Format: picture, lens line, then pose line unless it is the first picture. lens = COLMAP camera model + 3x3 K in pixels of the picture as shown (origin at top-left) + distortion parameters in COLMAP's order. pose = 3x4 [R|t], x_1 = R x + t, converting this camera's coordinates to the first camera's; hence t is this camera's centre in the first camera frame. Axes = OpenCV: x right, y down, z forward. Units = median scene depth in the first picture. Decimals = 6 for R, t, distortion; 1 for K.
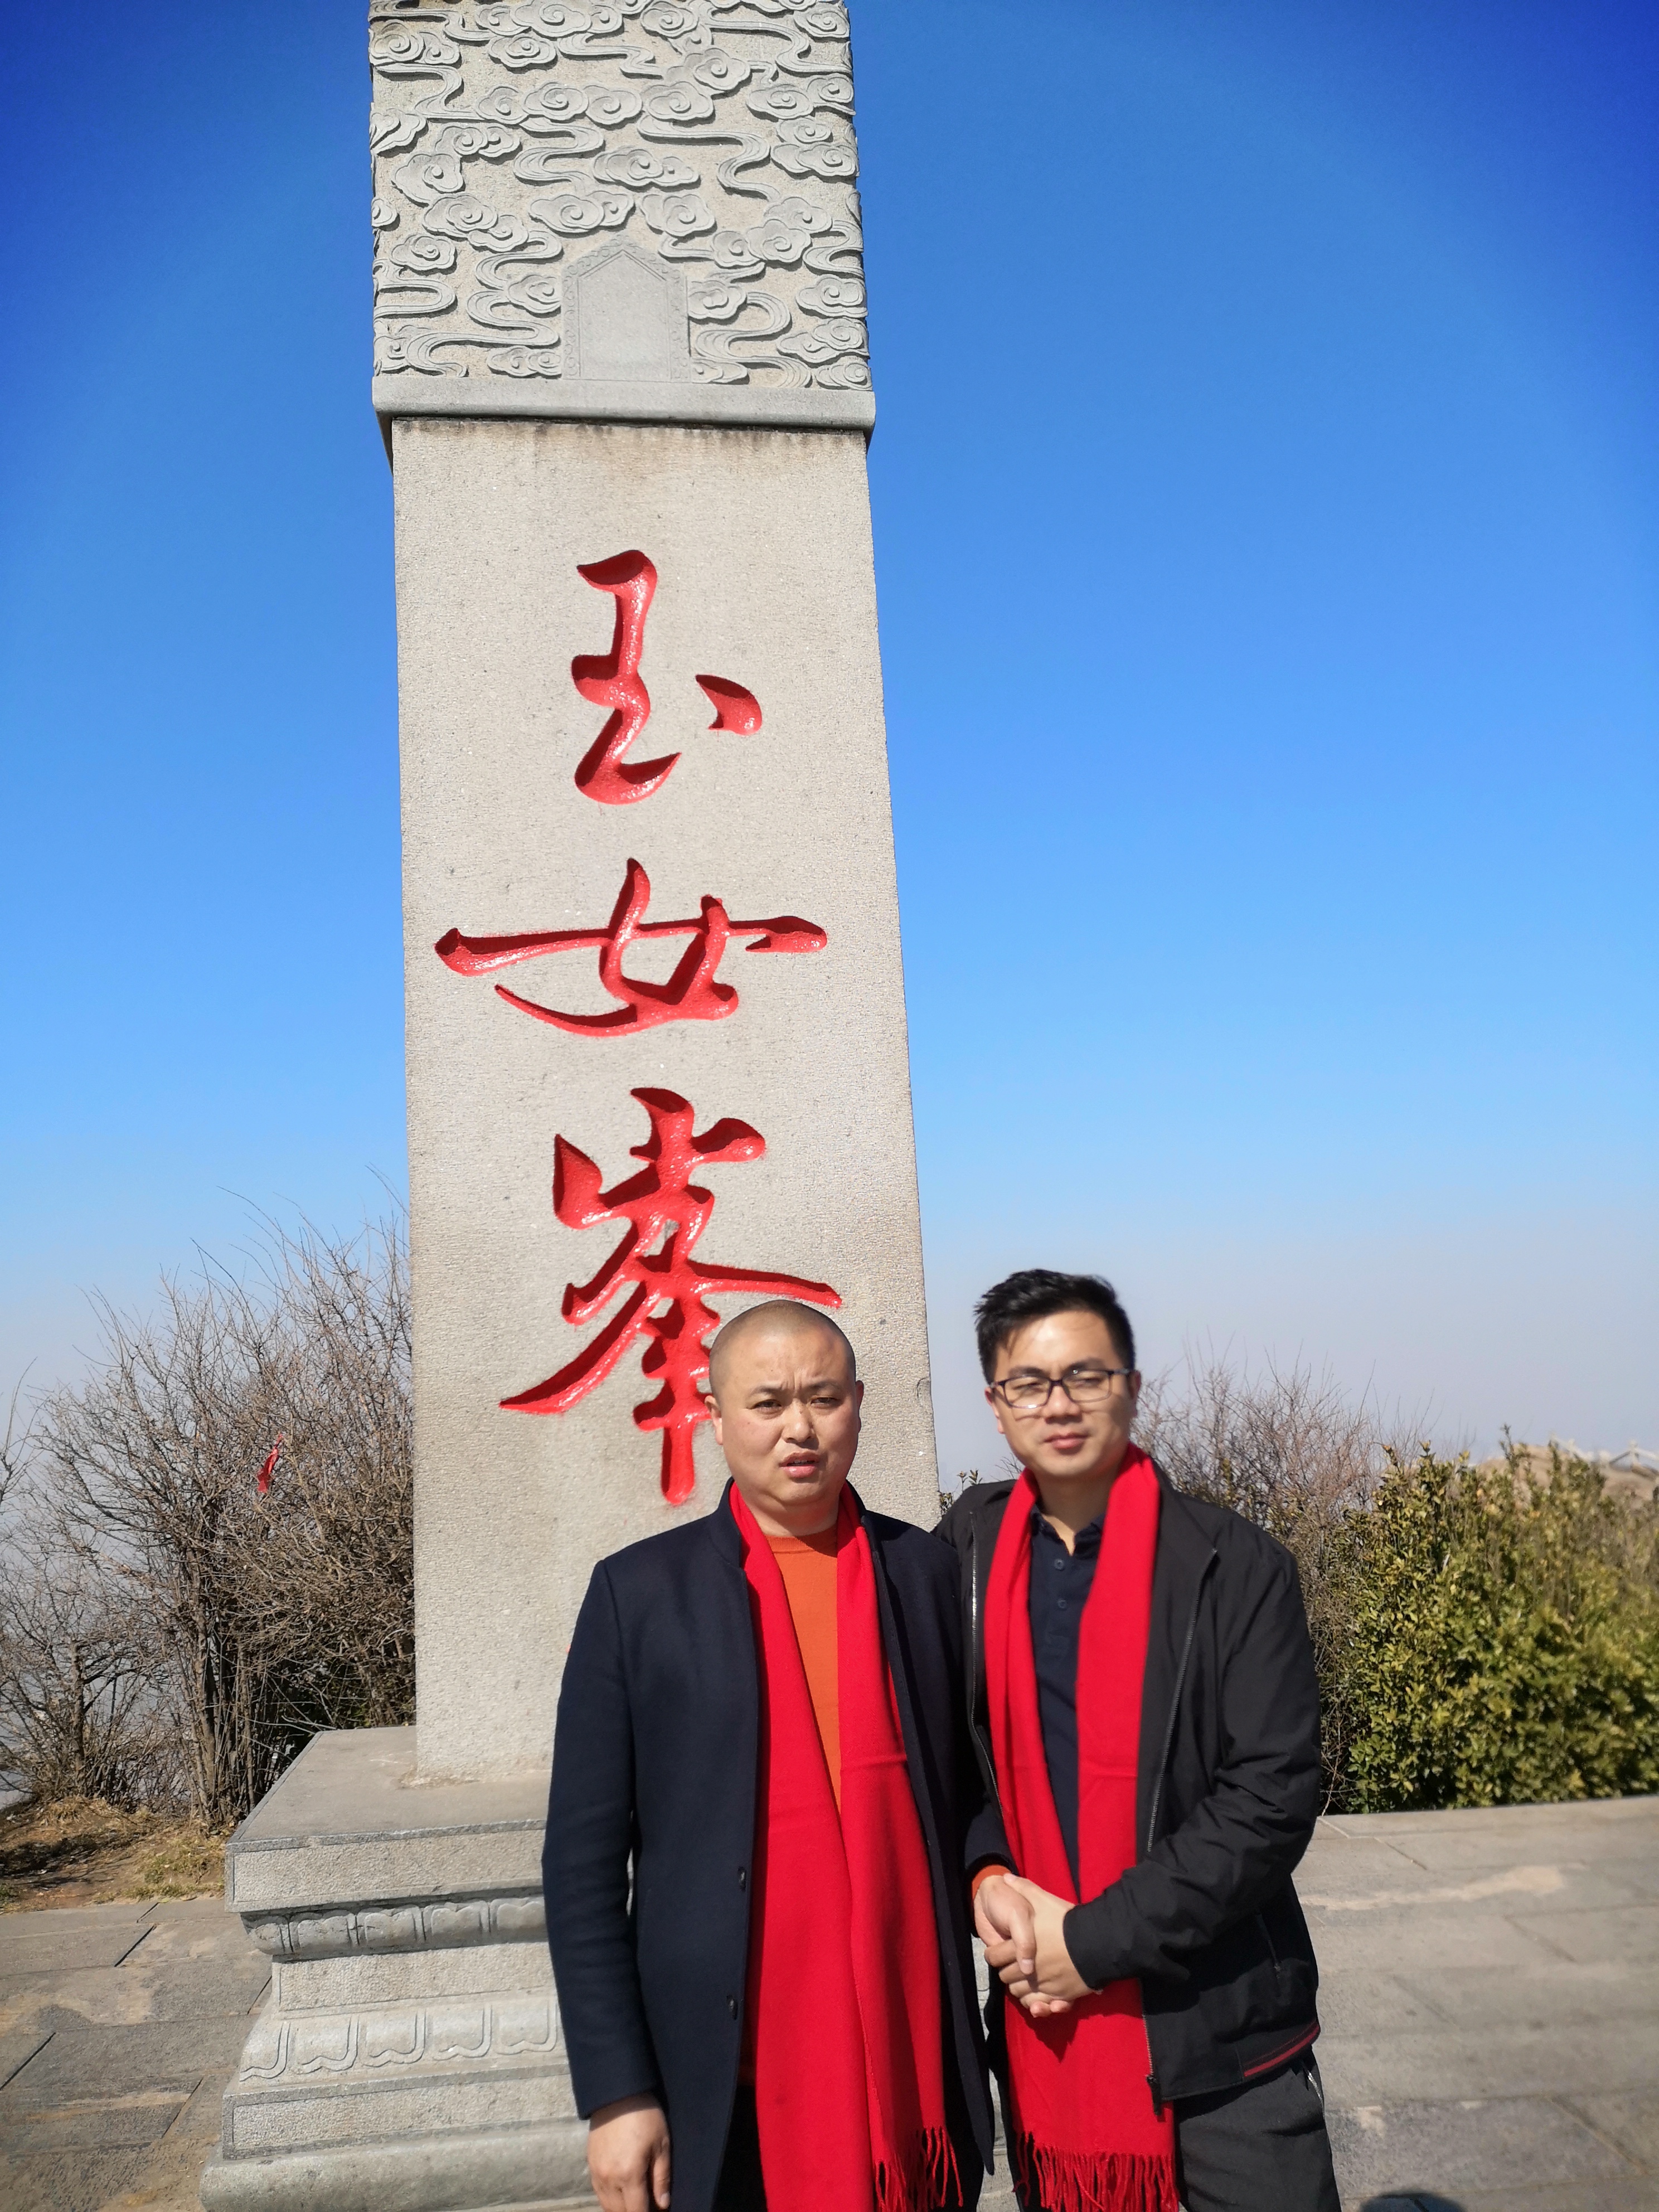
lens RADIAL K [[1668.4, 0, 842.7], [0, 1668.4, 1121.9], [0, 0, 1]] dist [0.047018, -0.040142]
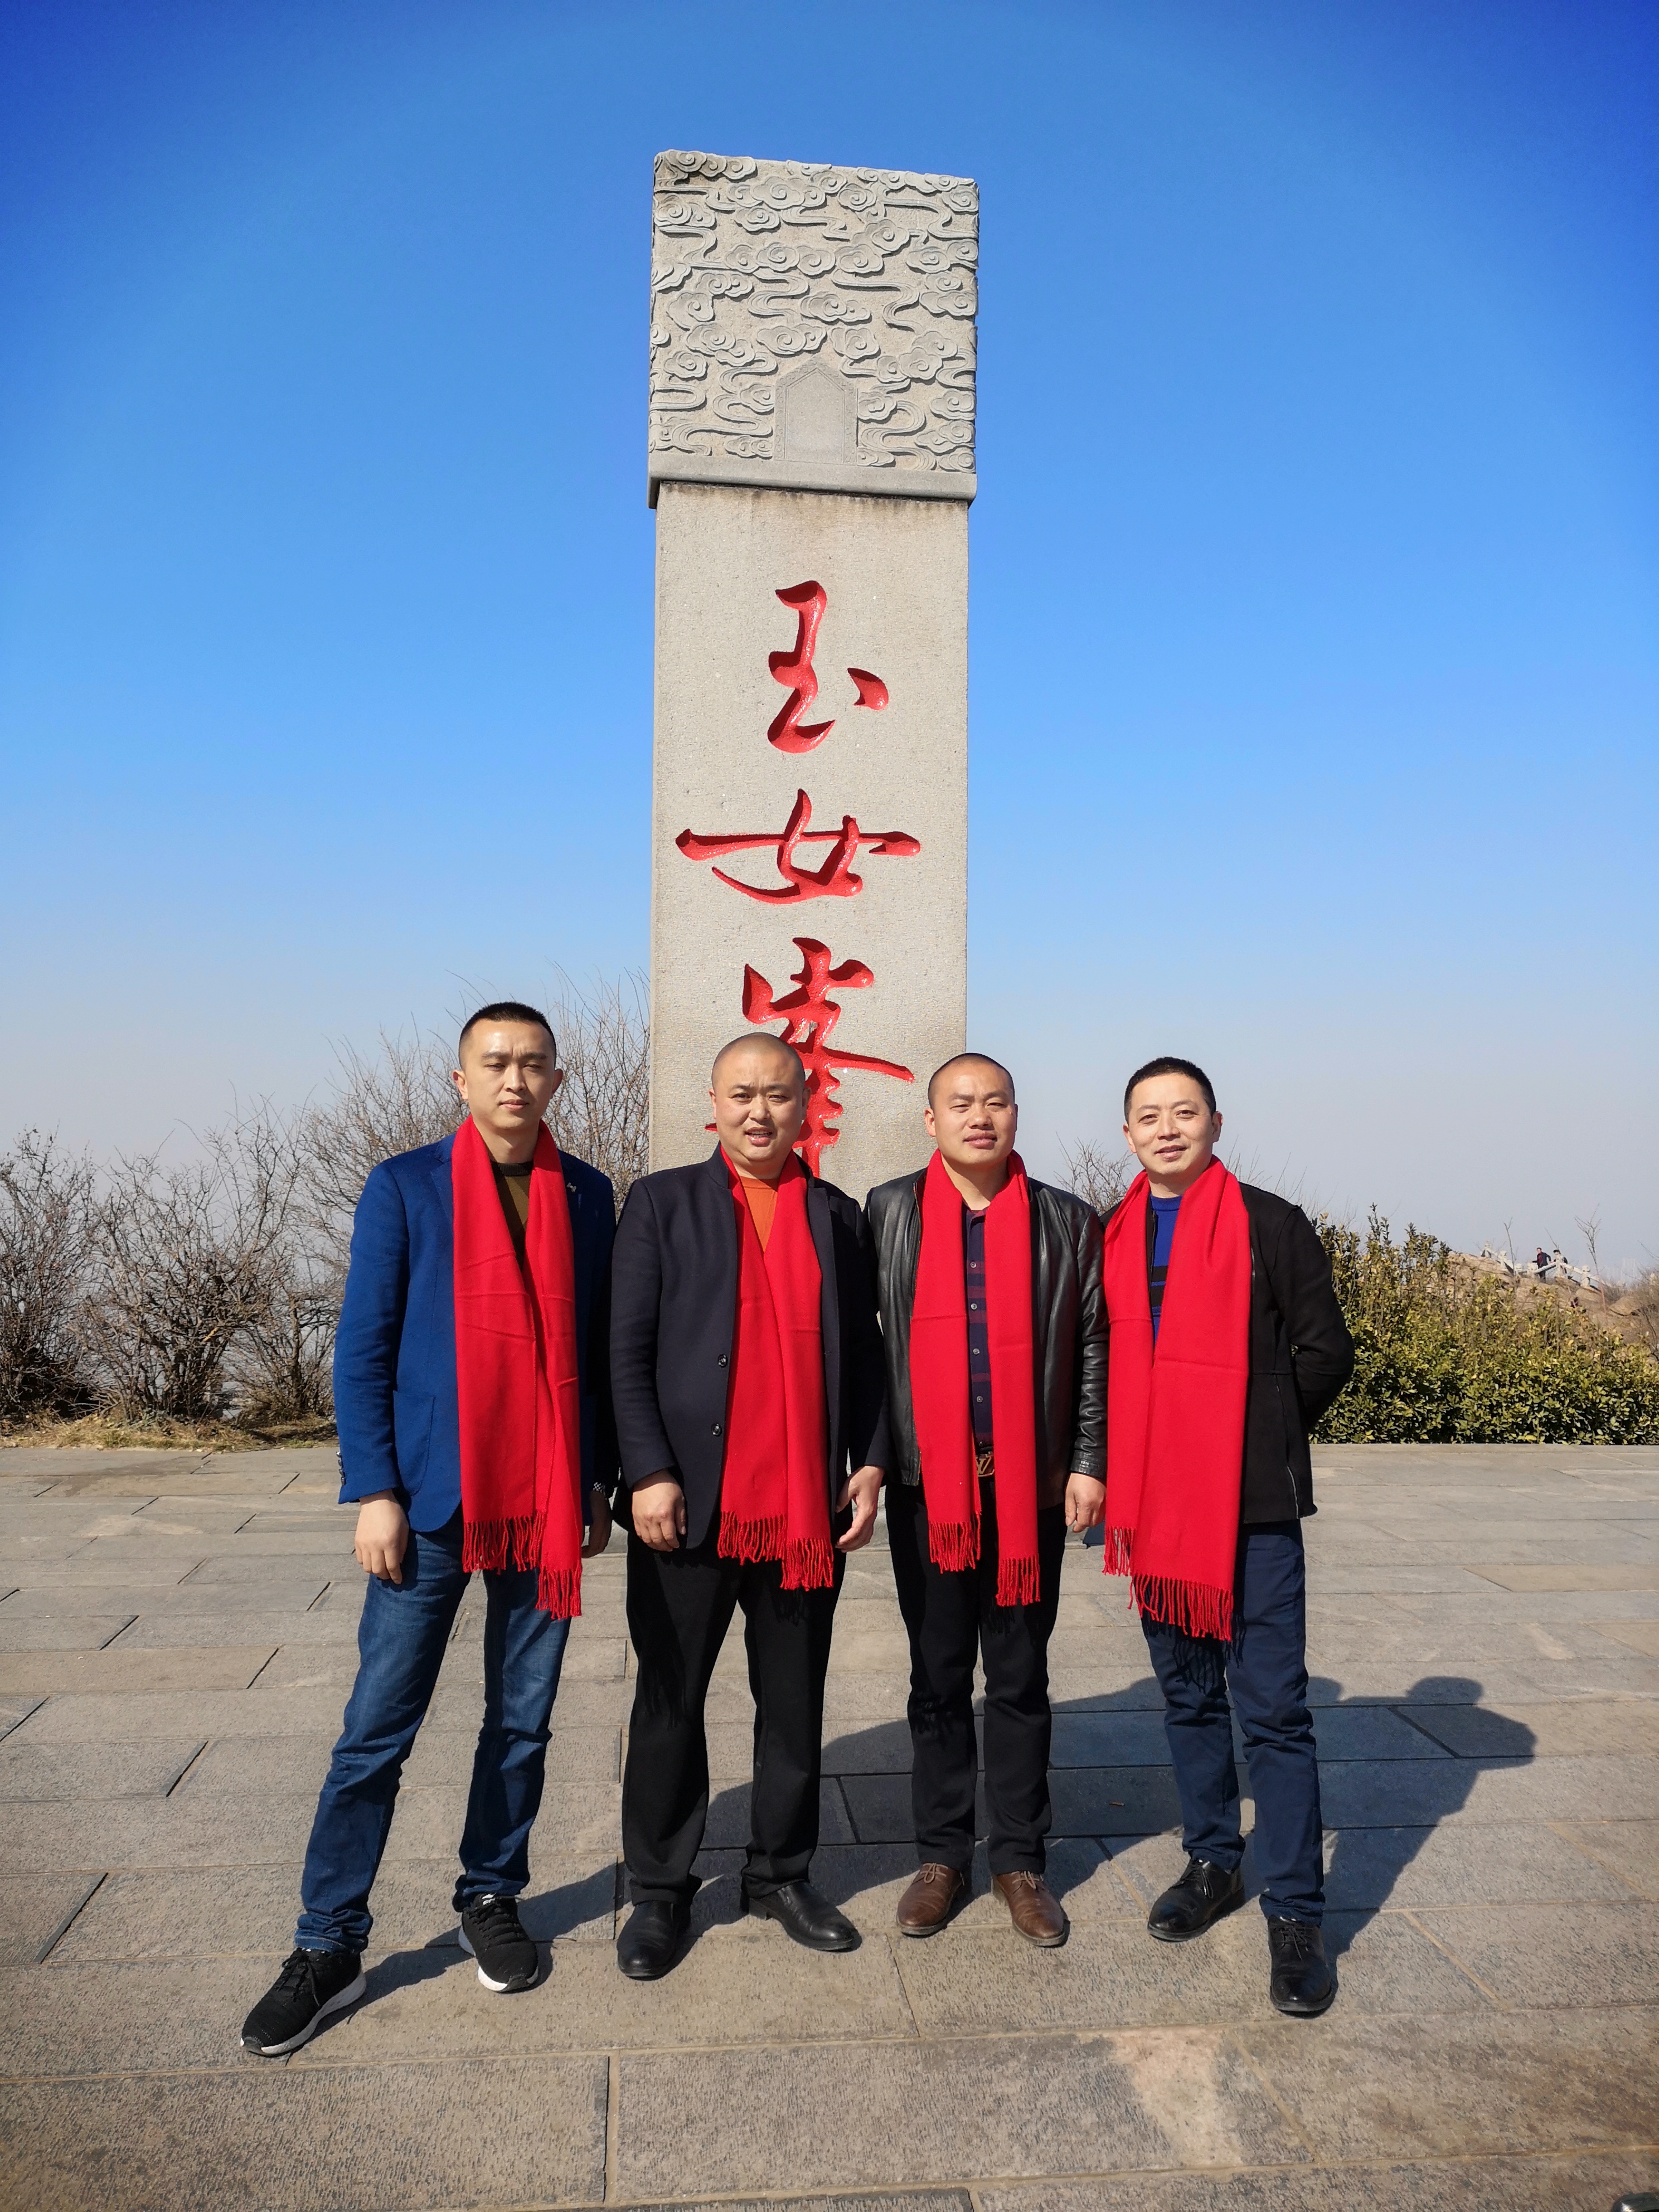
lens RADIAL K [[1668.4, 0, 831.0], [0, 1668.4, 1096.7], [0, 0, 1]] dist [0.047018, -0.040142]
pose [[0.997616, 0.069003, 0.001180, -0.078375], [-0.068653, 0.990534, 0.118864, -0.058871], [0.007033, -0.118662, 0.992910, -0.575922]]
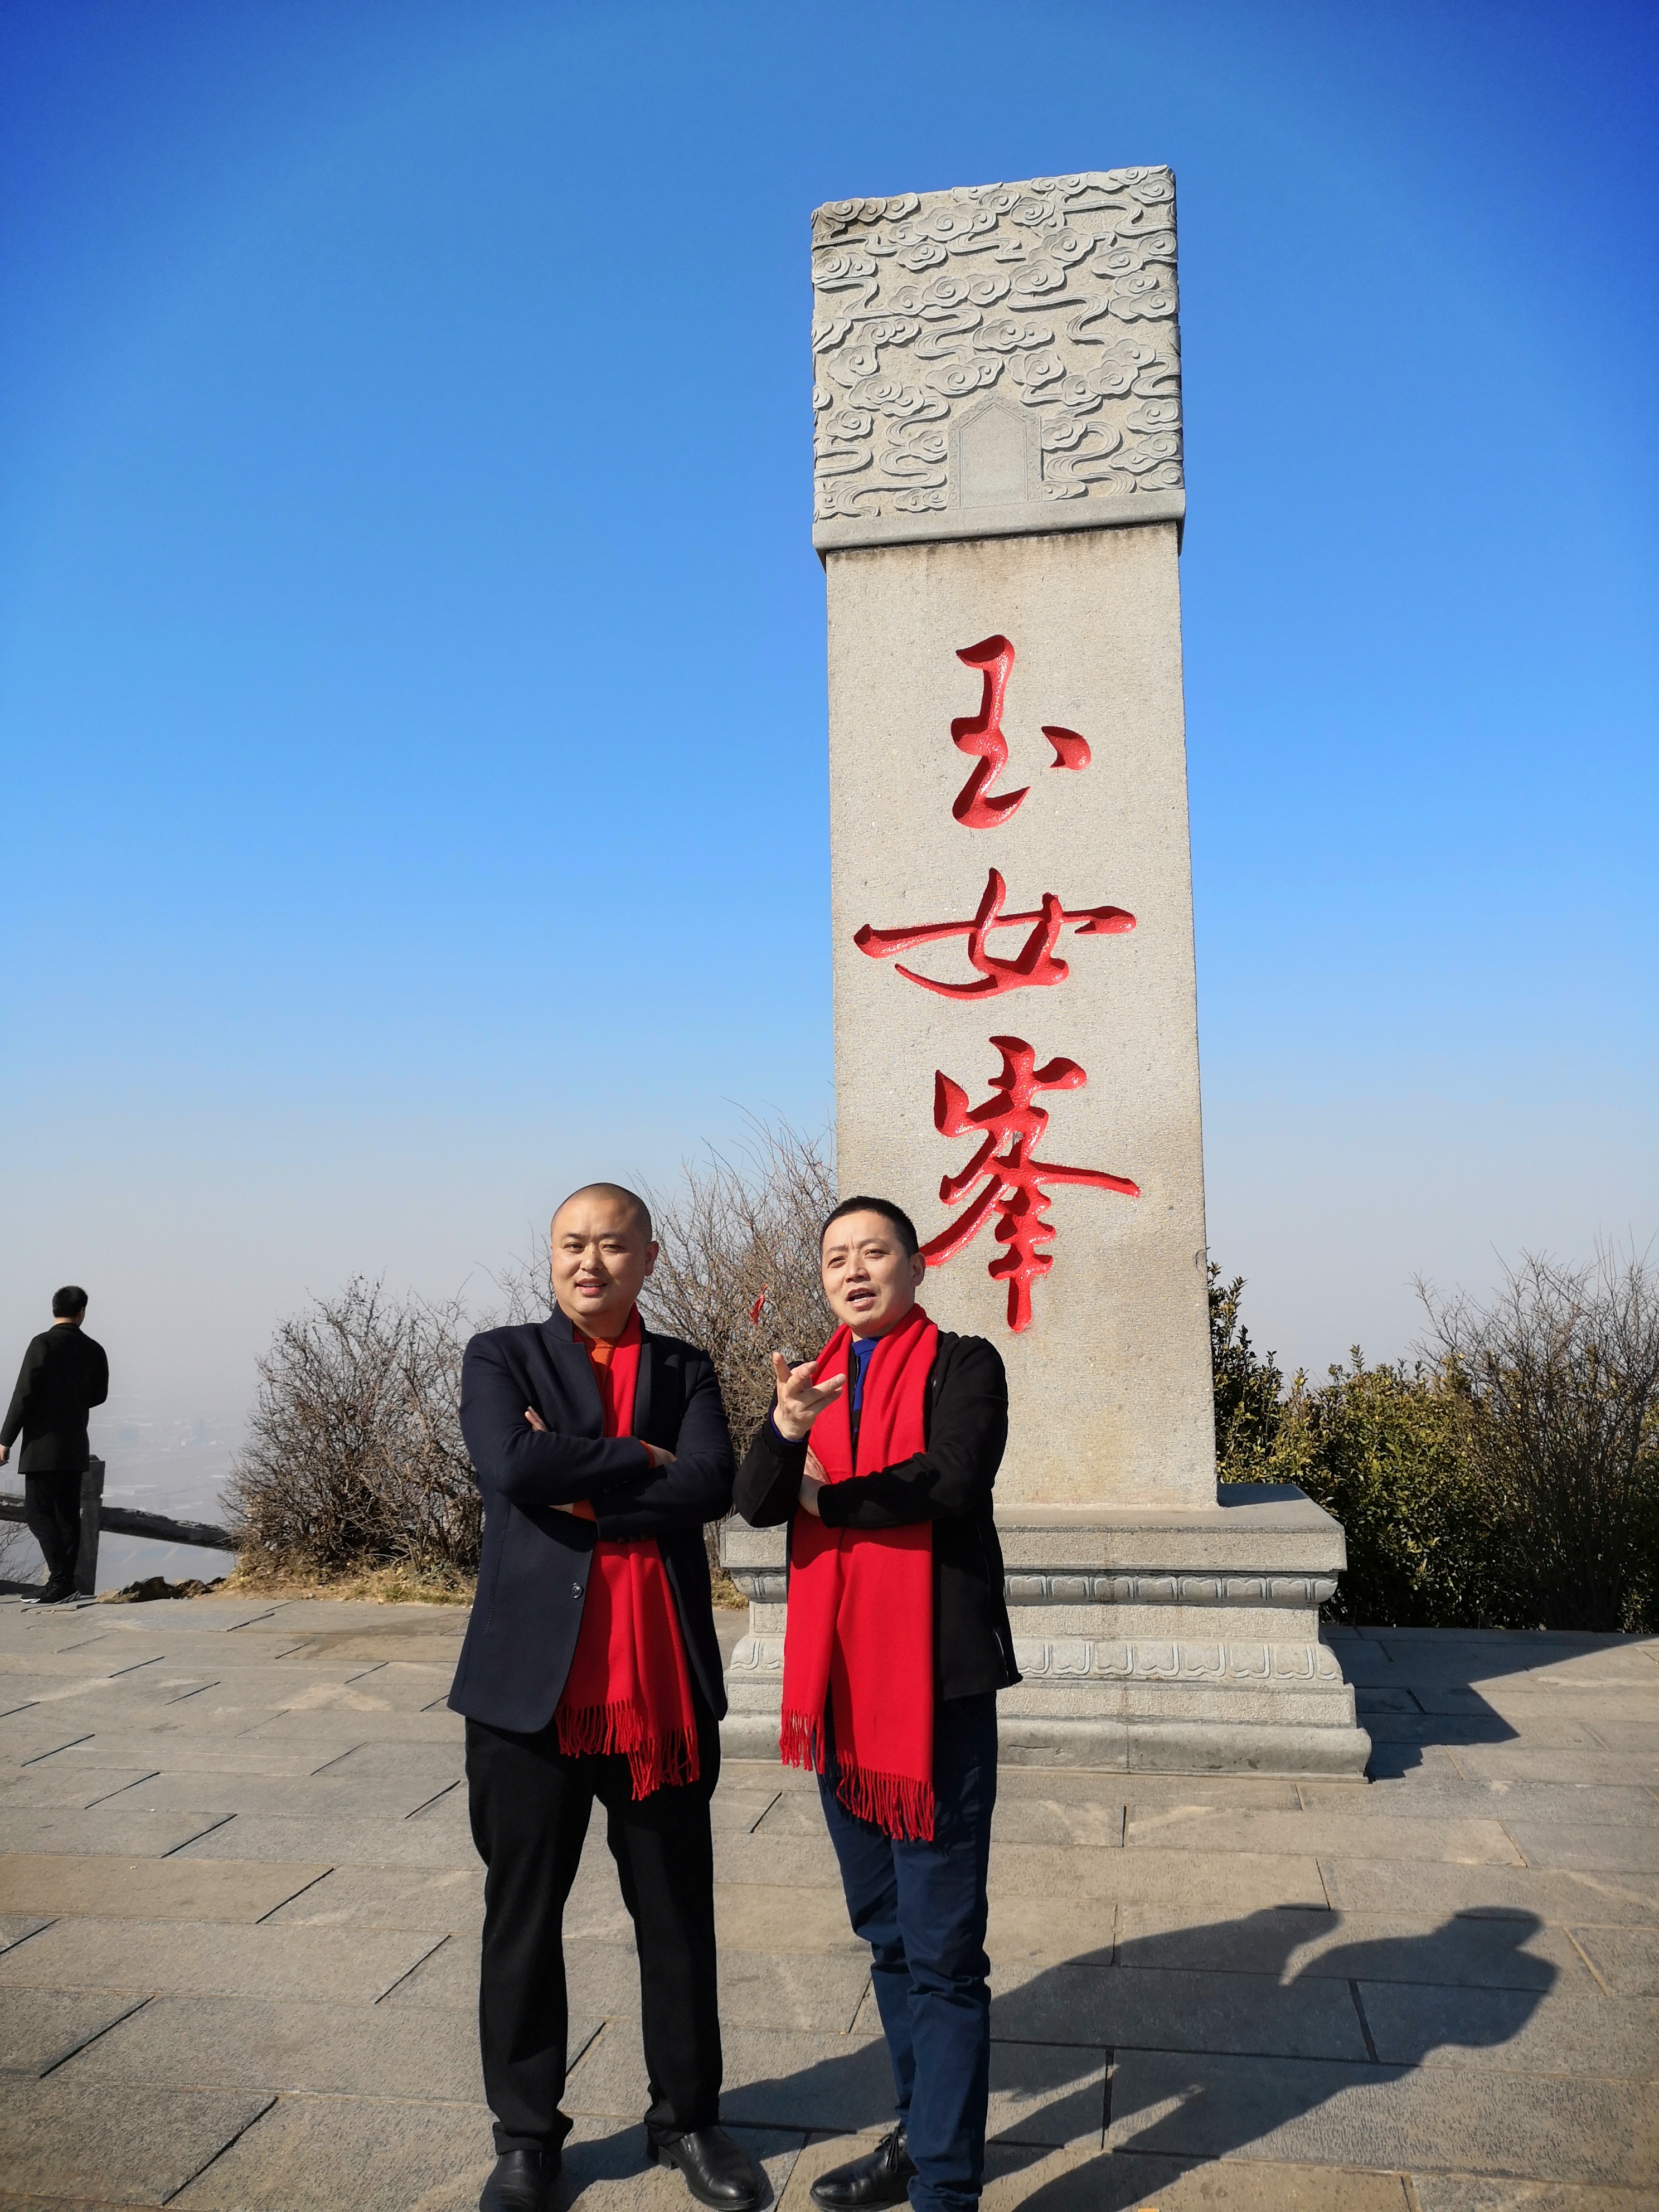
lens RADIAL K [[1668.4, 0, 857.3], [0, 1668.4, 1105.1], [0, 0, 1]] dist [0.047018, -0.040142]
pose [[0.960669, 0.011229, -0.277468, 0.147230], [0.006316, 0.998040, 0.062257, -0.048256], [0.277623, -0.061561, 0.958716, -0.352224]]
